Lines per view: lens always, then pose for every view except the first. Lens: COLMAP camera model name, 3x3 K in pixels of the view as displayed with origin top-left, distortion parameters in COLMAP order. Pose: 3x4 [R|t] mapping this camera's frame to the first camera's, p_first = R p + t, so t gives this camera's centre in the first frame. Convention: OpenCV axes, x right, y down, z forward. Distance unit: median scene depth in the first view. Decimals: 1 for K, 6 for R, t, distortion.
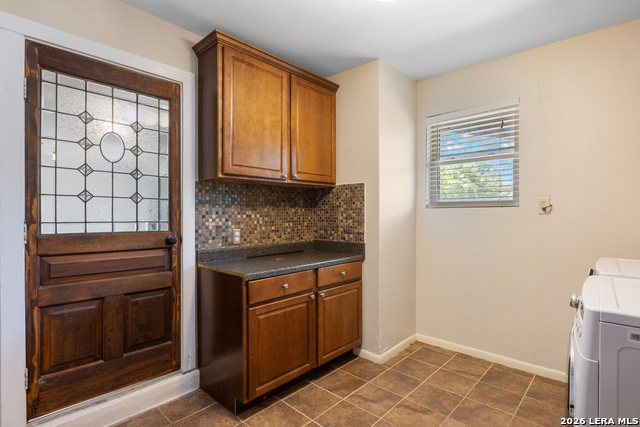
lens RADIAL K [[320.8, 0, 322.2], [0, 320.8, 212.1], [0, 0, 1]] dist [-0.002663, -0.000804]
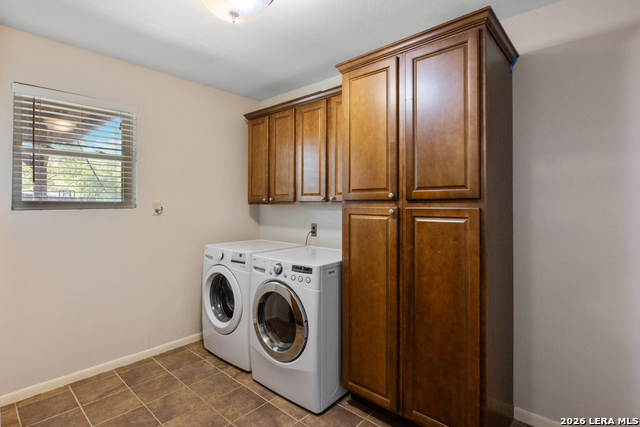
lens RADIAL K [[320.8, 0, 322.2], [0, 320.8, 212.1], [0, 0, 1]] dist [-0.002663, -0.000804]
pose [[-0.013735, -0.022183, 0.999660, -0.464017], [0.000112, 0.999754, 0.022187, -0.030044], [-0.999906, 0.000417, -0.013729, 0.410056]]
